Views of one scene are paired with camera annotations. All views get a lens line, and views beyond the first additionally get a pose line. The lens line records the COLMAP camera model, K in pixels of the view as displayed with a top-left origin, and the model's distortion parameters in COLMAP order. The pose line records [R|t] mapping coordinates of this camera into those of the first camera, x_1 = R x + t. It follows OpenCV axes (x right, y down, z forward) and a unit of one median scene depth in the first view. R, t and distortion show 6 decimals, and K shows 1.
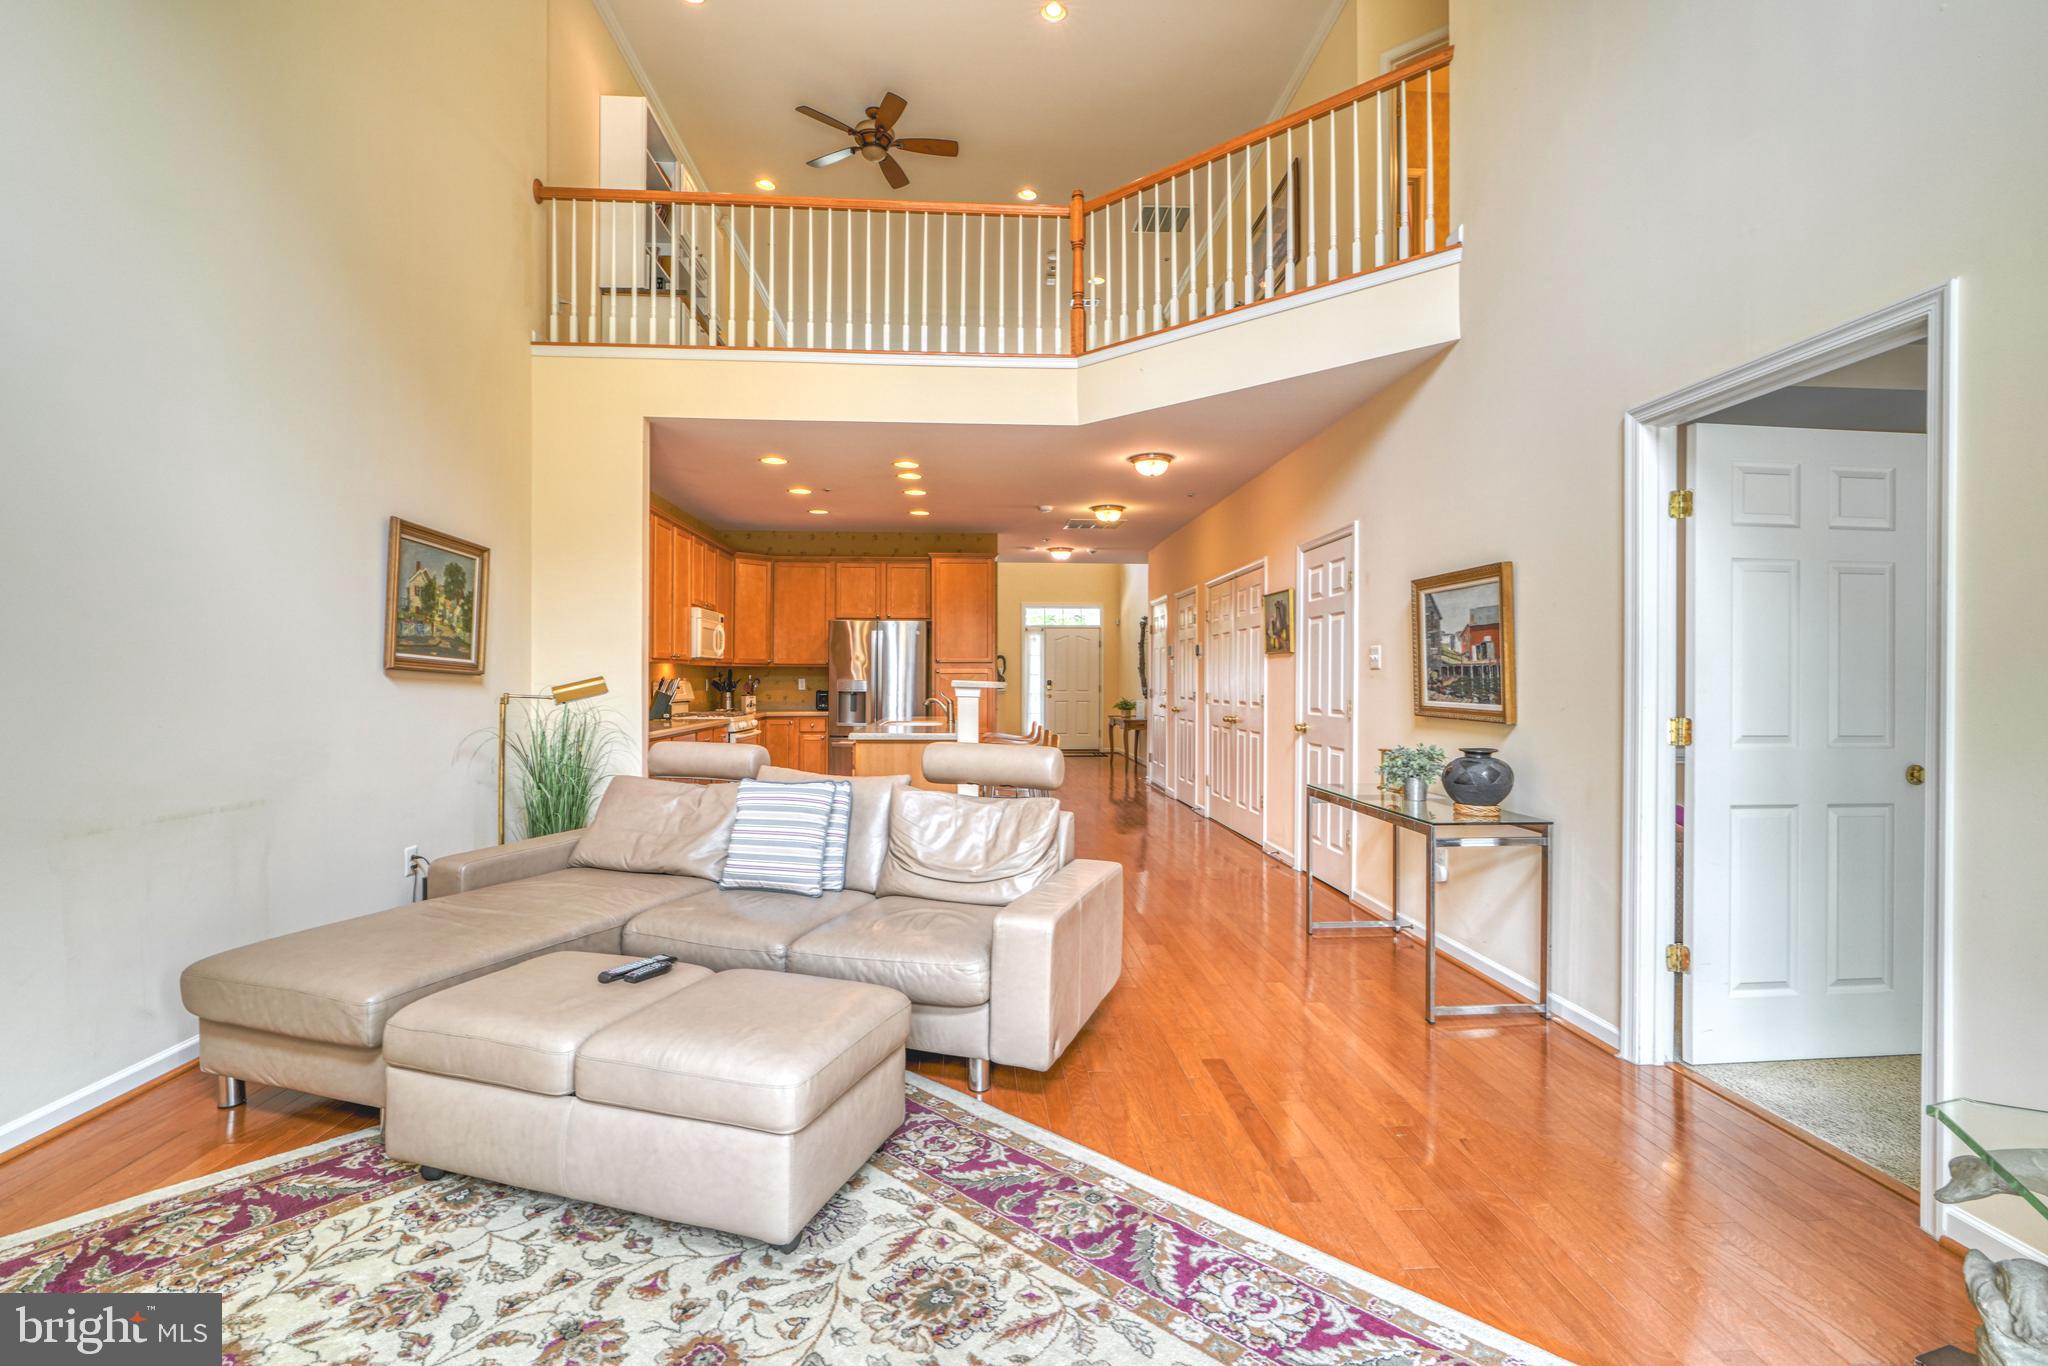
lens RADIAL K [[922.1, 0, 1028.7], [0, 922.1, 677.3], [0, 0, 1]] dist [-0.001029, 0.000180]
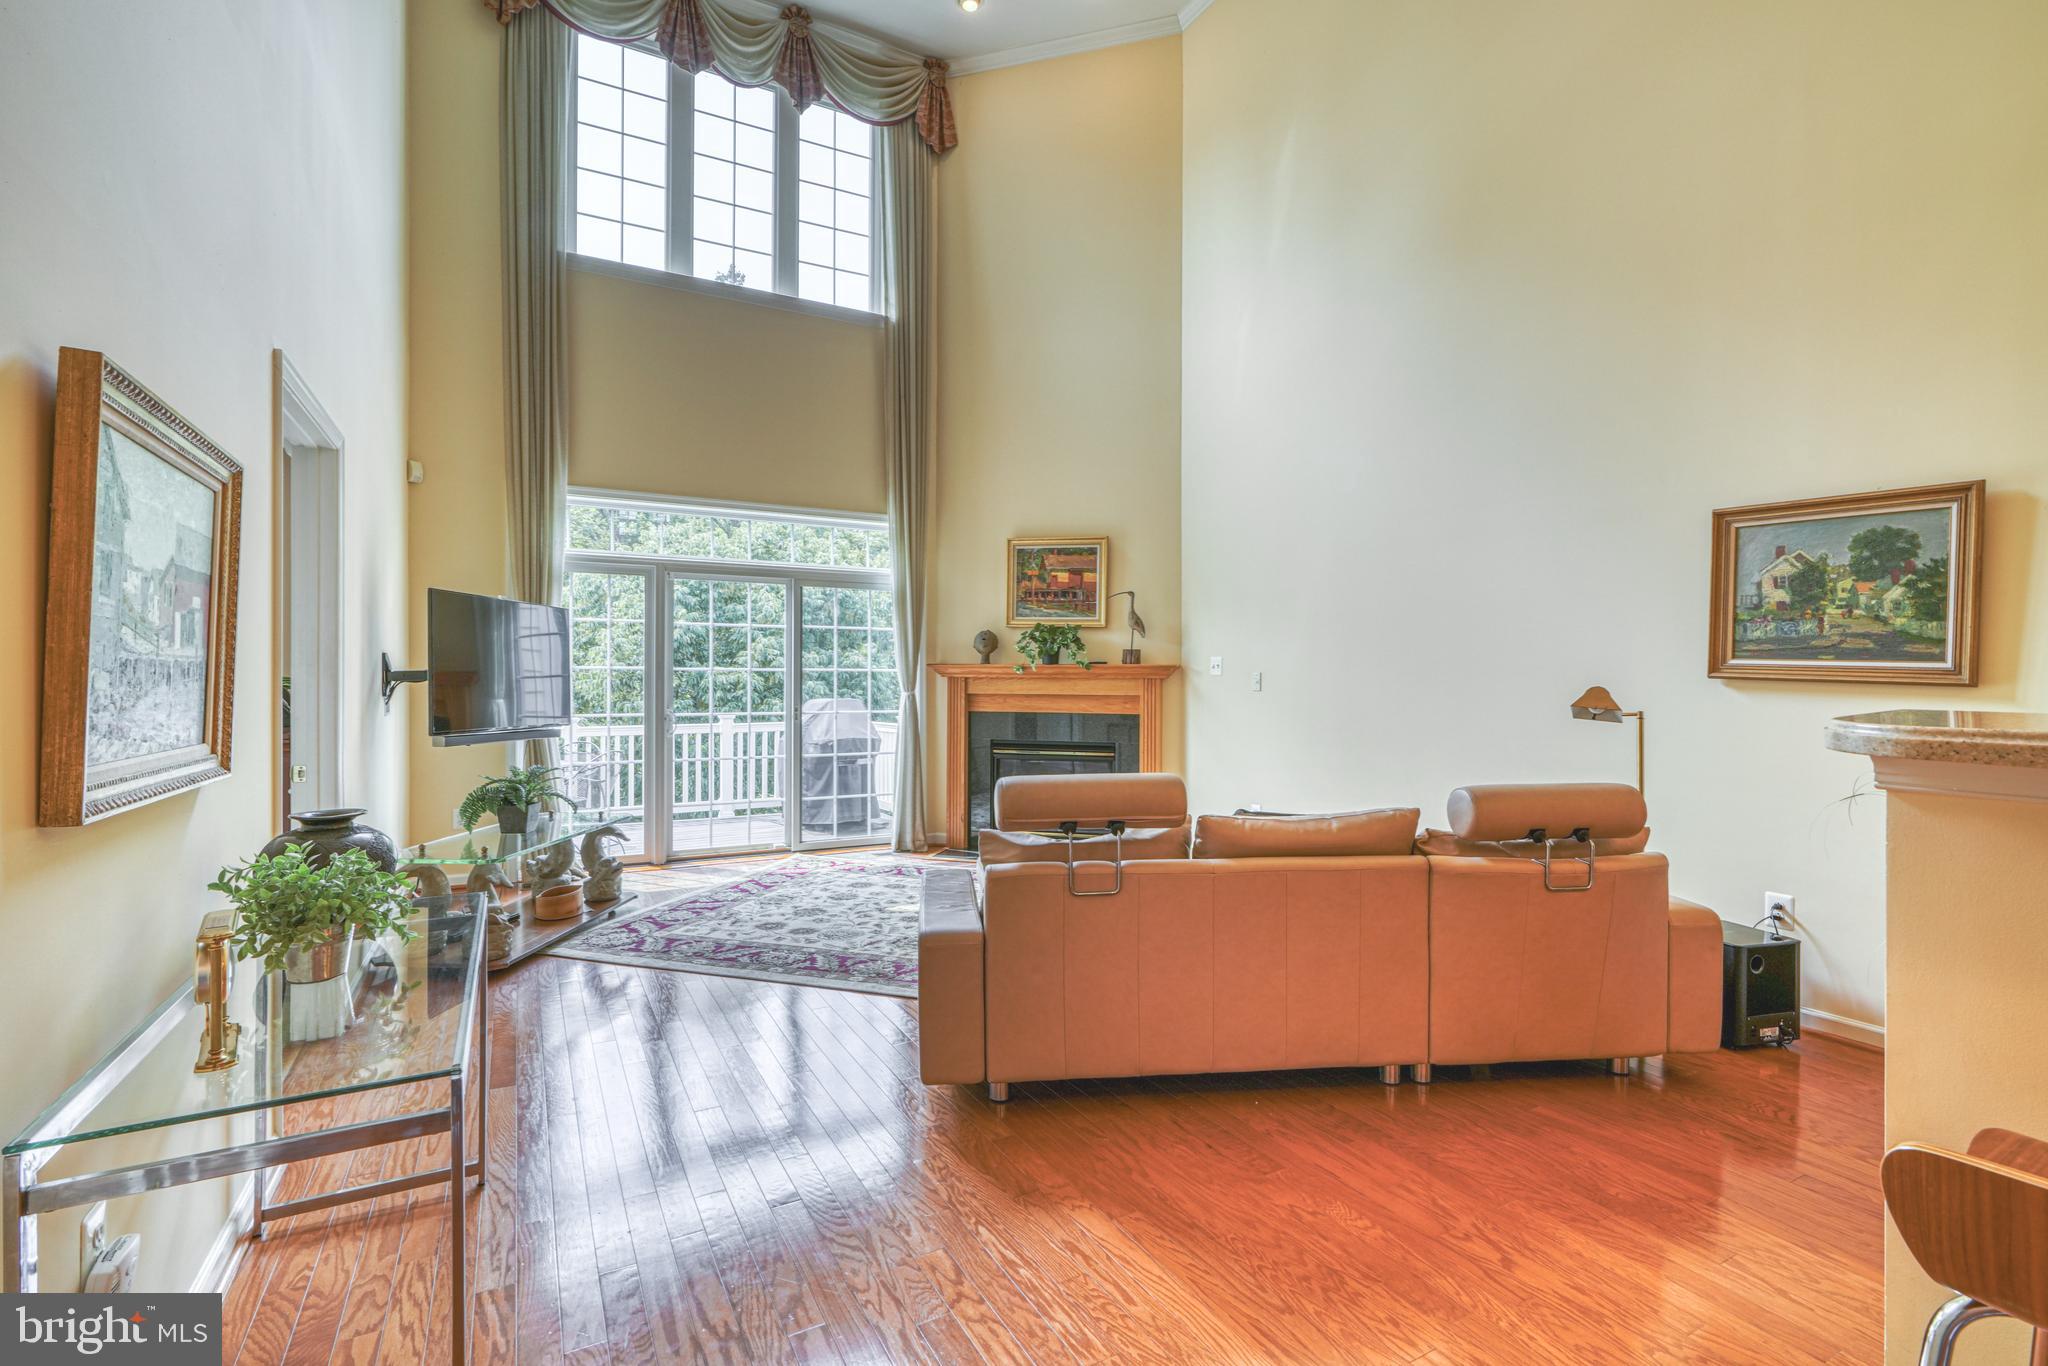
lens RADIAL K [[922.1, 0, 1028.7], [0, 922.1, 677.3], [0, 0, 1]] dist [-0.001029, 0.000180]
pose [[-0.907368, -0.004729, -0.420311, 0.137069], [-0.004697, 0.999988, -0.001113, -0.002578], [0.420312, 0.000964, -0.907379, 0.701718]]
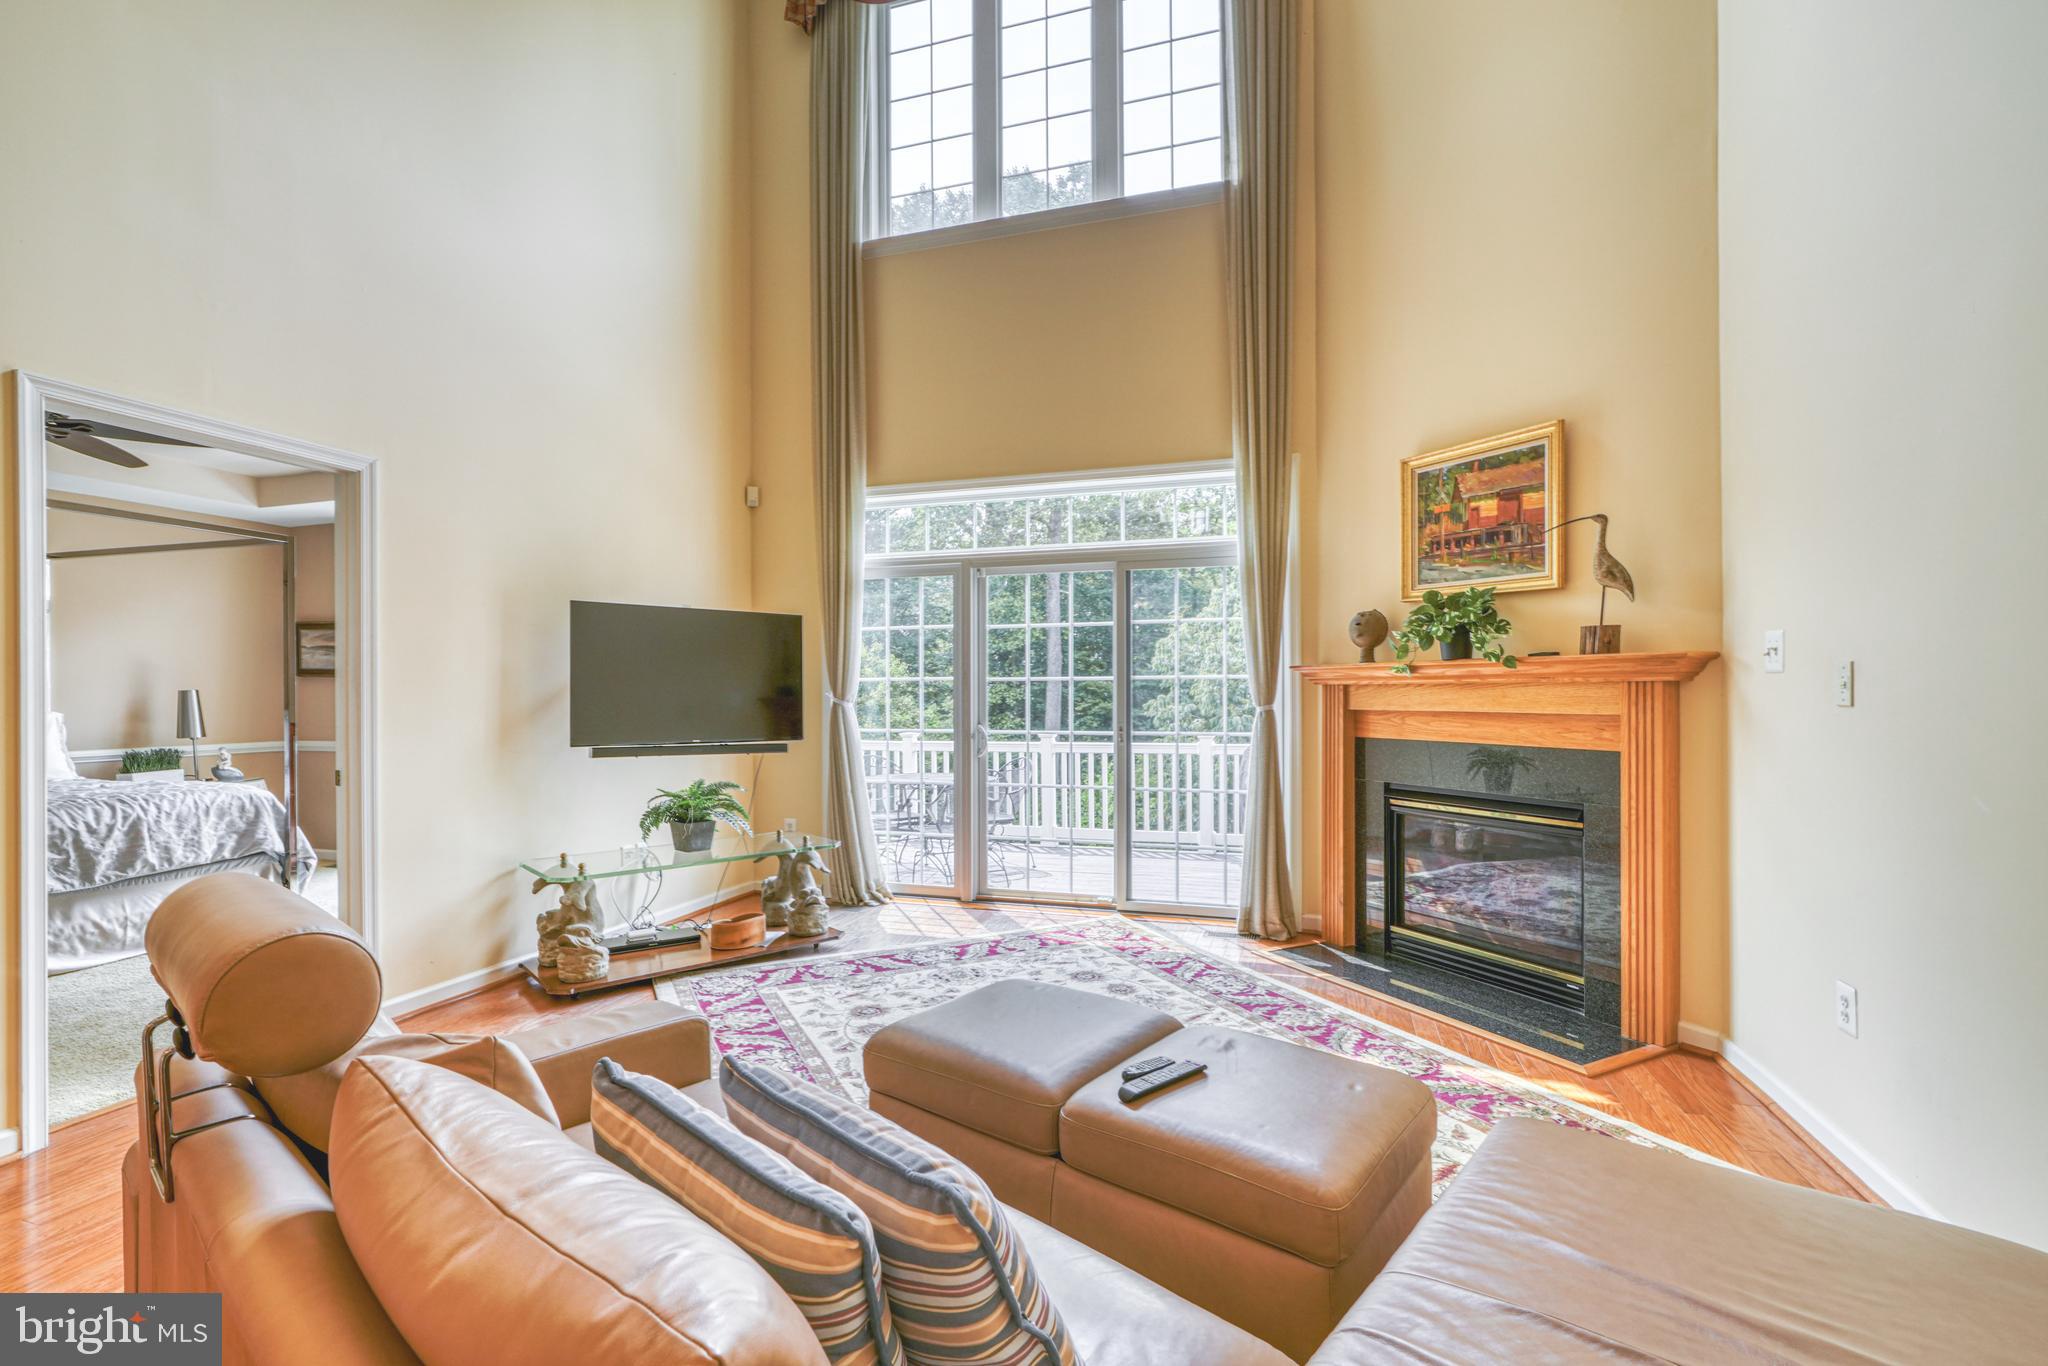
lens RADIAL K [[935.1, 0, 1024.0], [0, 935.1, 683.0], [0, 0, 1]] dist [0.011885, 0.000000]
pose [[-0.929981, 0.006451, 0.367552, -0.176348], [0.002640, 0.999937, -0.010869, 0.001325], [-0.367599, -0.009138, -0.929940, 0.511738]]
